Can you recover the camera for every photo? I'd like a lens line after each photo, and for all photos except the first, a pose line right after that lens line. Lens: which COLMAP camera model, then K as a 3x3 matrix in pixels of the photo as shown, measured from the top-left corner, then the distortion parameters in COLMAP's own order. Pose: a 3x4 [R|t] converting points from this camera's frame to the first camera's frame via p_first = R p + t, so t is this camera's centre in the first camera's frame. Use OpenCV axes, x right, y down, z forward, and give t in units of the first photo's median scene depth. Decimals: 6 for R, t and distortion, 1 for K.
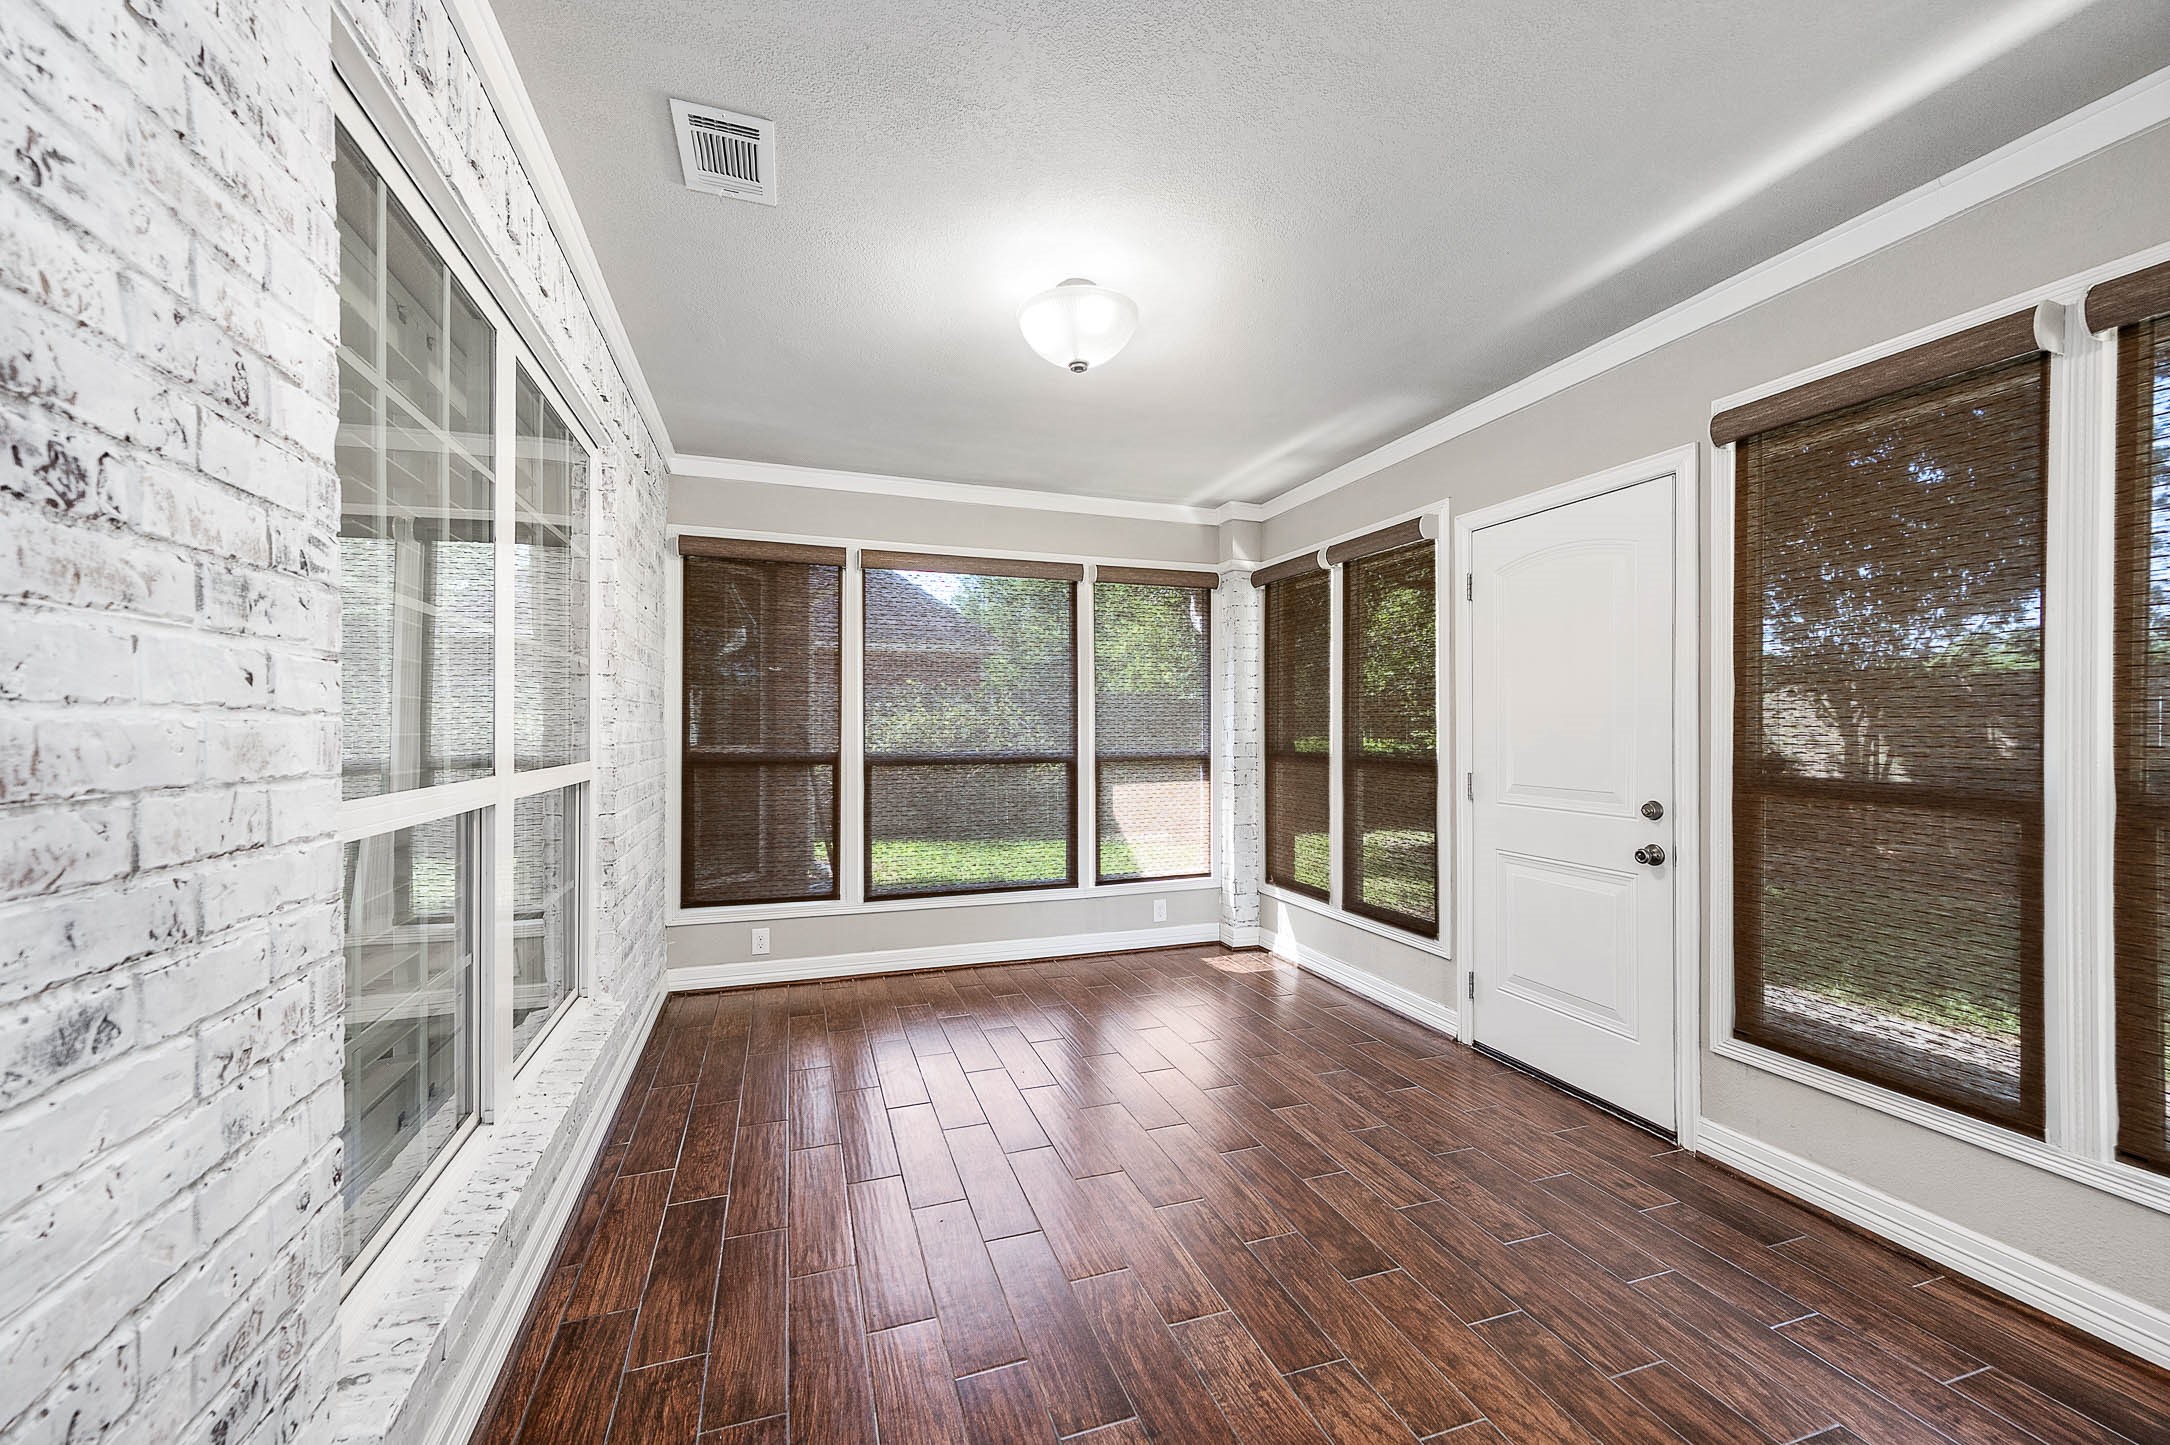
lens RADIAL K [[857.1, 0, 1088.6], [0, 857.1, 717.8], [0, 0, 1]] dist [0.017293, 0.000251]
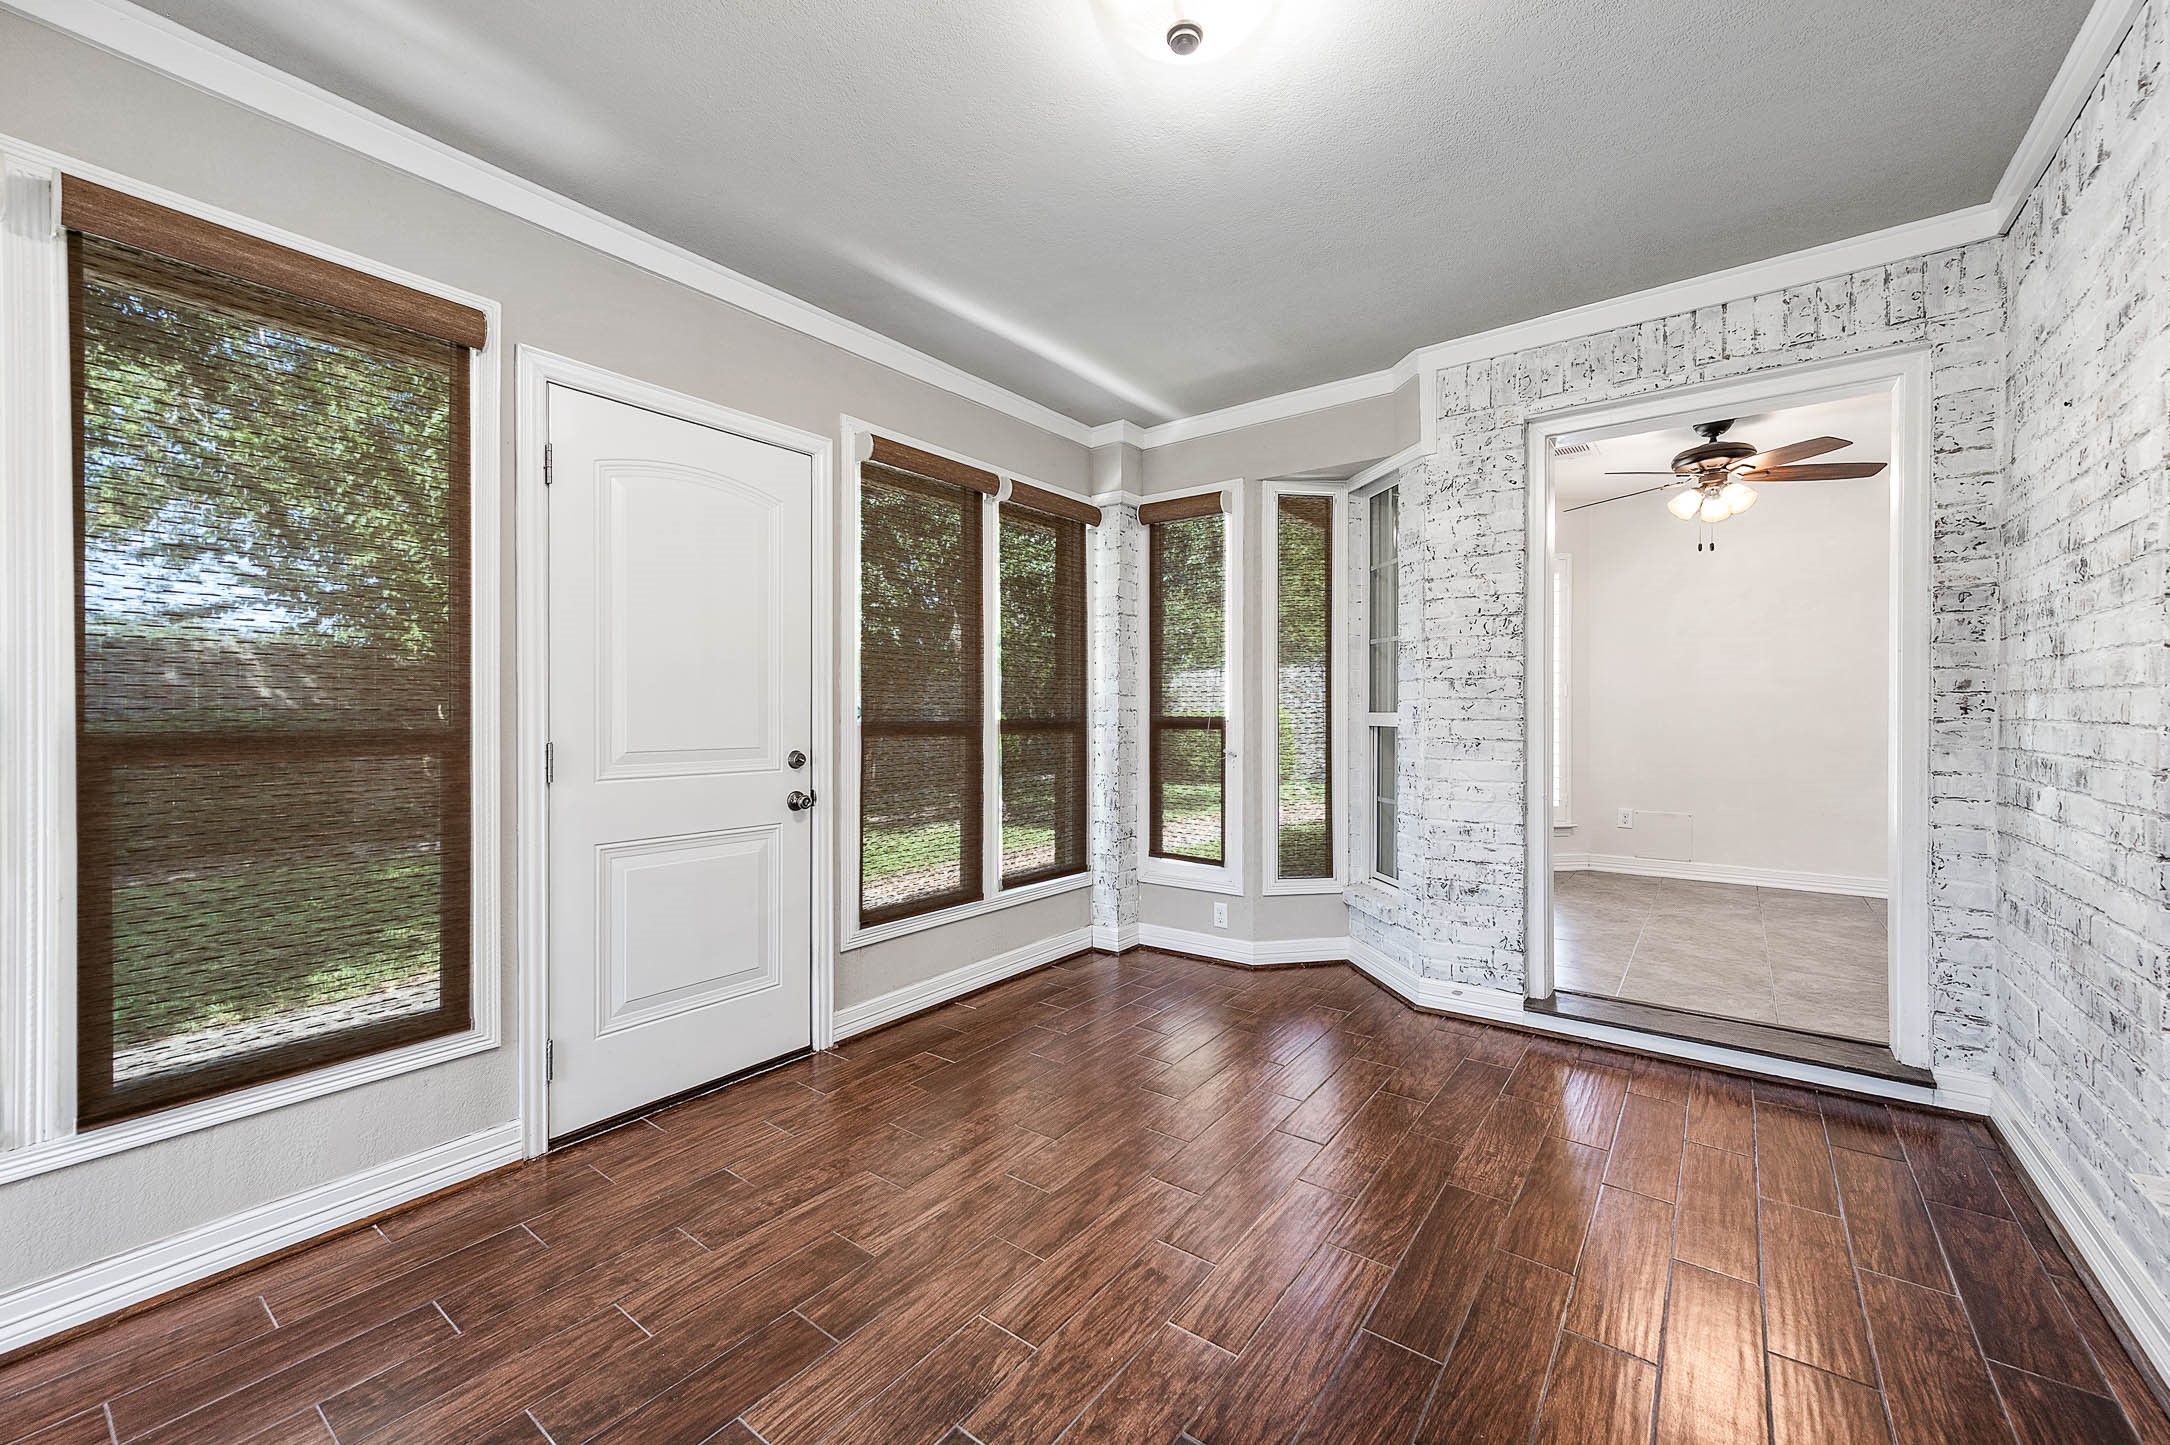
lens RADIAL K [[857.1, 0, 1090.1], [0, 857.1, 720.3], [0, 0, 1]] dist [0.017293, 0.000251]
pose [[-0.544474, -0.012815, 0.838680, -0.417377], [-0.006156, 0.999917, 0.011282, 0.043270], [-0.838755, 0.000980, -0.544508, 1.220958]]
